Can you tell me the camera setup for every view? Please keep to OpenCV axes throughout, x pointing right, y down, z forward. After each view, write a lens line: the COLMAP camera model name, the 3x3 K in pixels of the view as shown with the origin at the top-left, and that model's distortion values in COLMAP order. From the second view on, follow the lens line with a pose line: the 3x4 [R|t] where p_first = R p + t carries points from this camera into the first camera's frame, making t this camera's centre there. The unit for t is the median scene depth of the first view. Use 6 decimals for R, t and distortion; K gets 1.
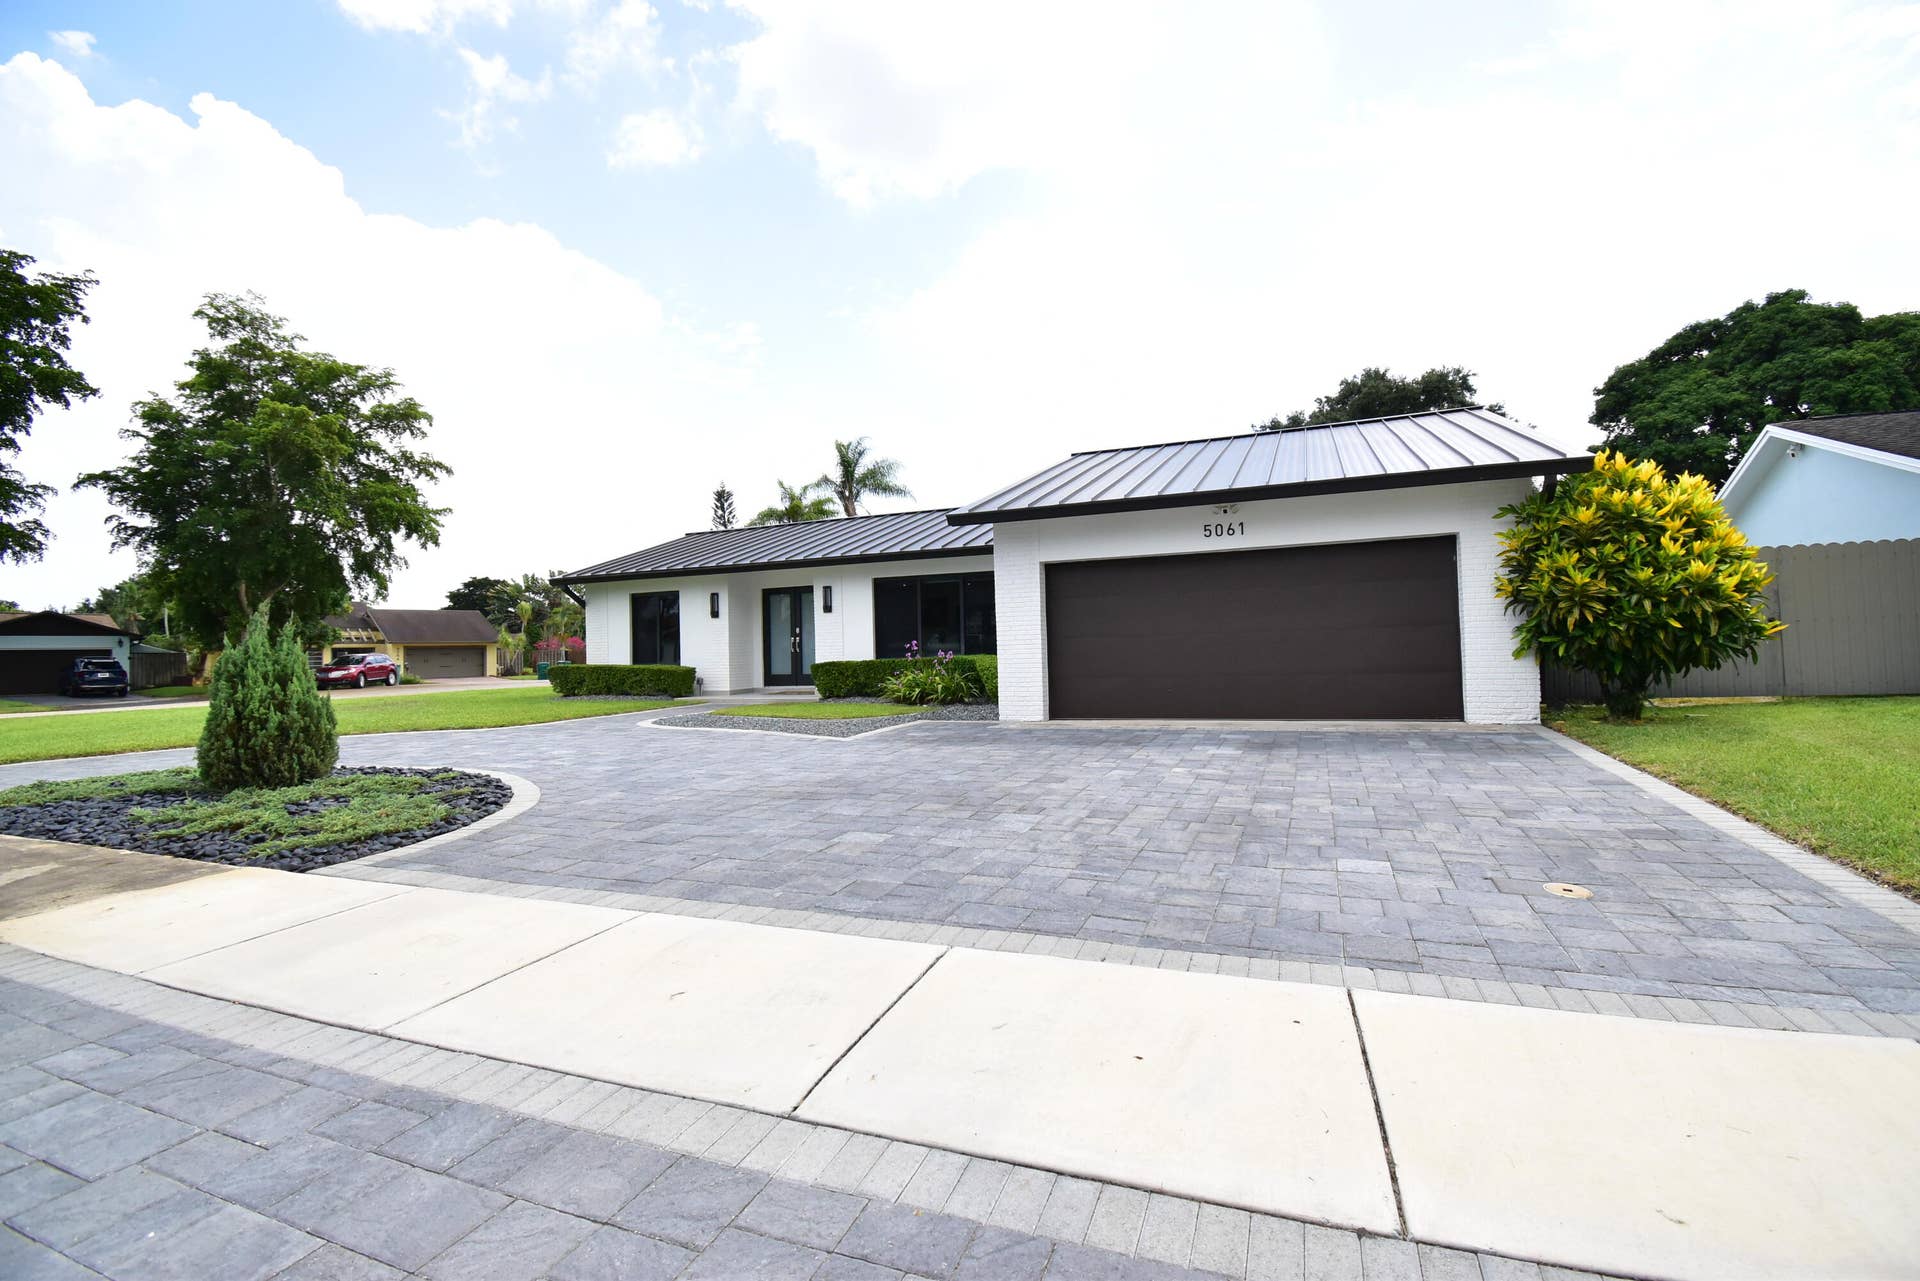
lens RADIAL K [[844.1, 0, 964.0], [0, 844.1, 635.7], [0, 0, 1]] dist [0.008624, -0.014268]
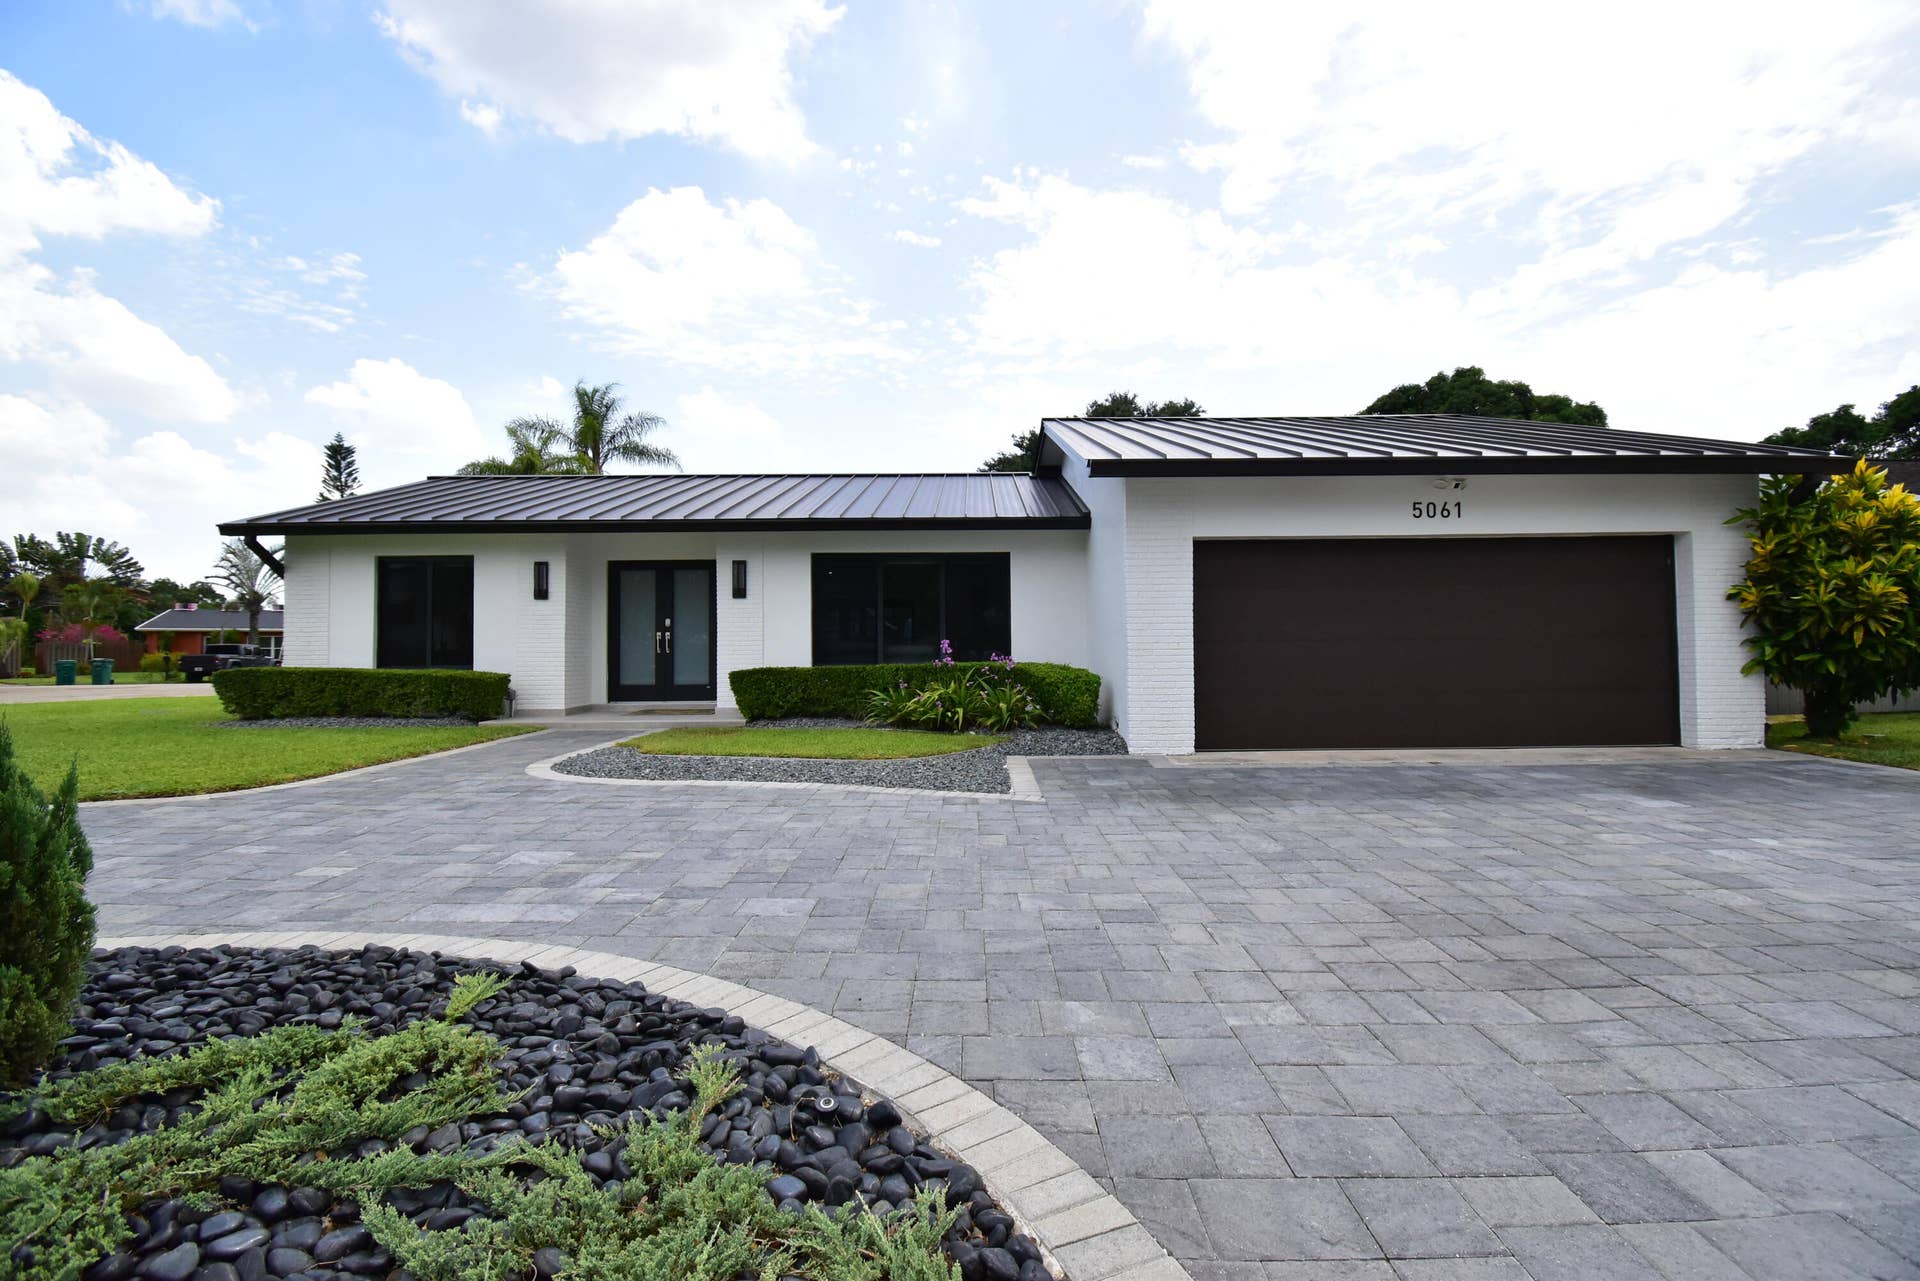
lens RADIAL K [[844.1, 0, 964.5], [0, 844.1, 644.8], [0, 0, 1]] dist [0.008624, -0.014268]
pose [[0.924178, 0.021965, 0.381329, -0.236395], [-0.023400, 0.999726, -0.000874, 0.007081], [-0.381244, -0.008116, 0.924439, 0.255712]]
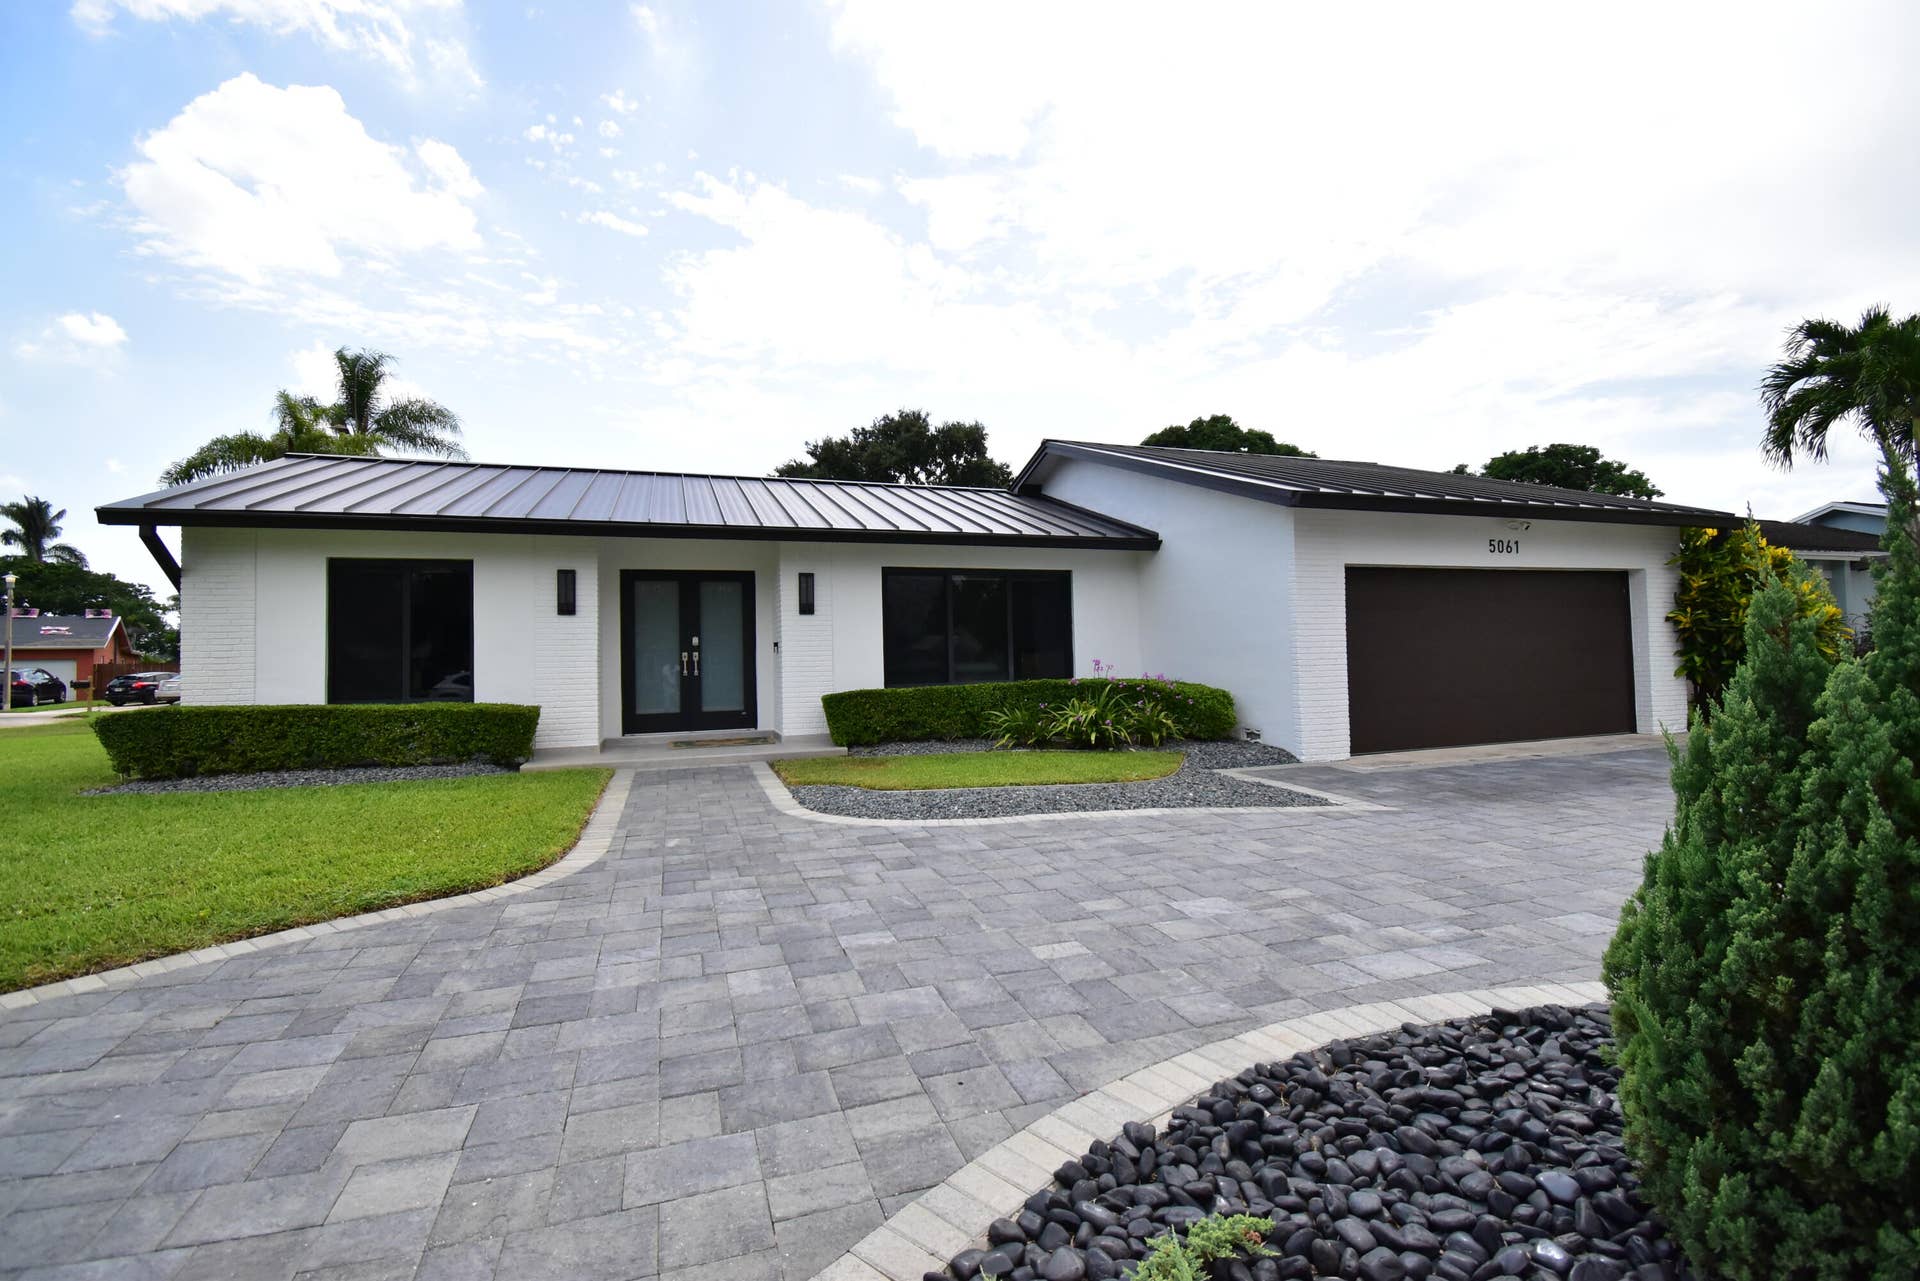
lens RADIAL K [[844.1, 0, 968.4], [0, 844.1, 629.0], [0, 0, 1]] dist [0.008624, -0.014268]
pose [[0.742680, 0.032264, 0.668869, -0.462809], [-0.010351, 0.999272, -0.036708, 0.005701], [-0.669567, 0.020339, 0.742473, 0.407907]]
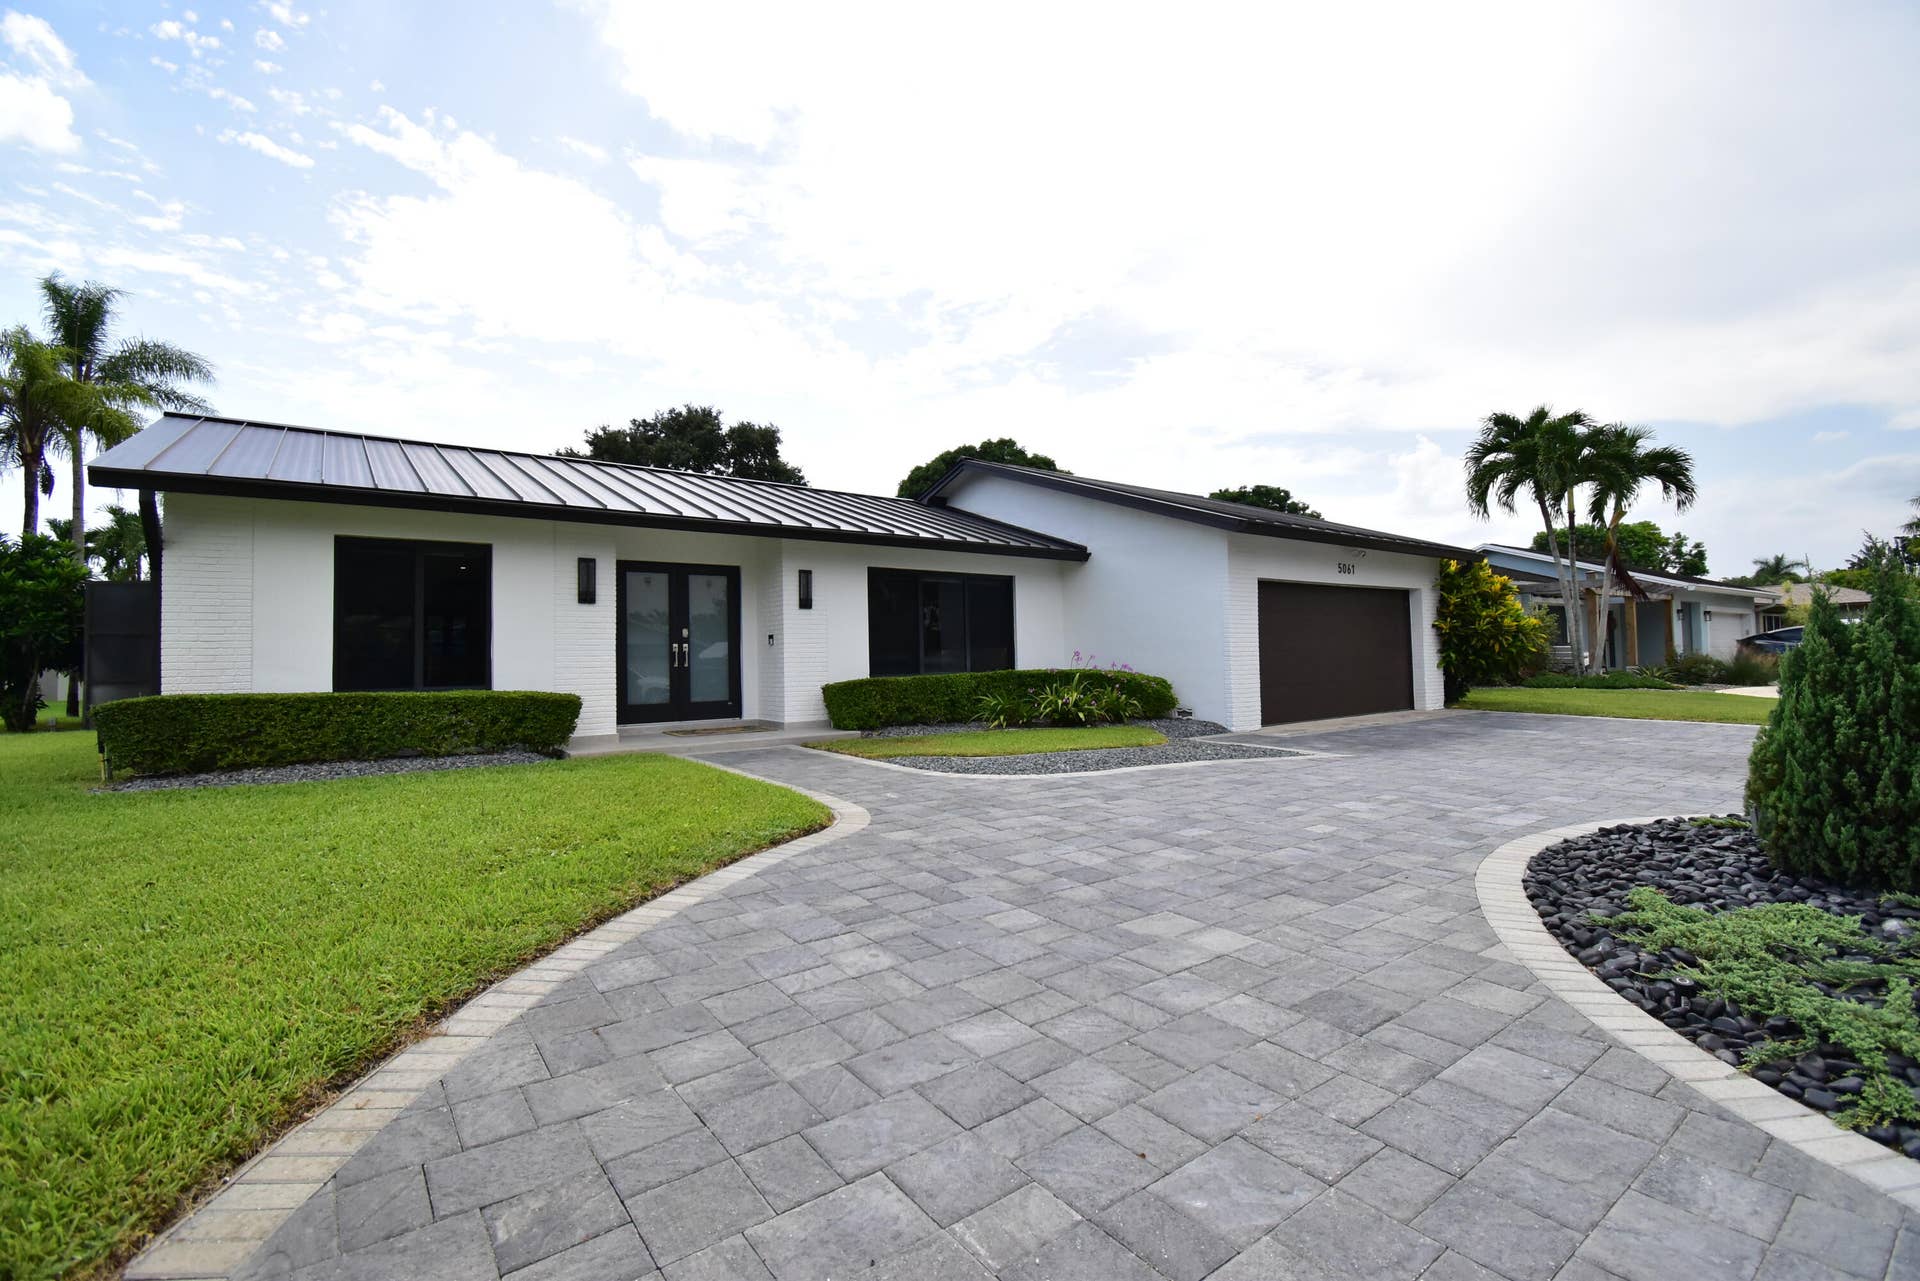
lens RADIAL K [[844.1, 0, 969.5], [0, 844.1, 620.1], [0, 0, 1]] dist [0.008624, -0.014268]
pose [[0.500784, 0.056397, 0.863733, -0.636387], [-0.010095, 0.998188, -0.059323, 0.019730], [-0.865514, 0.020989, 0.500445, 0.501346]]
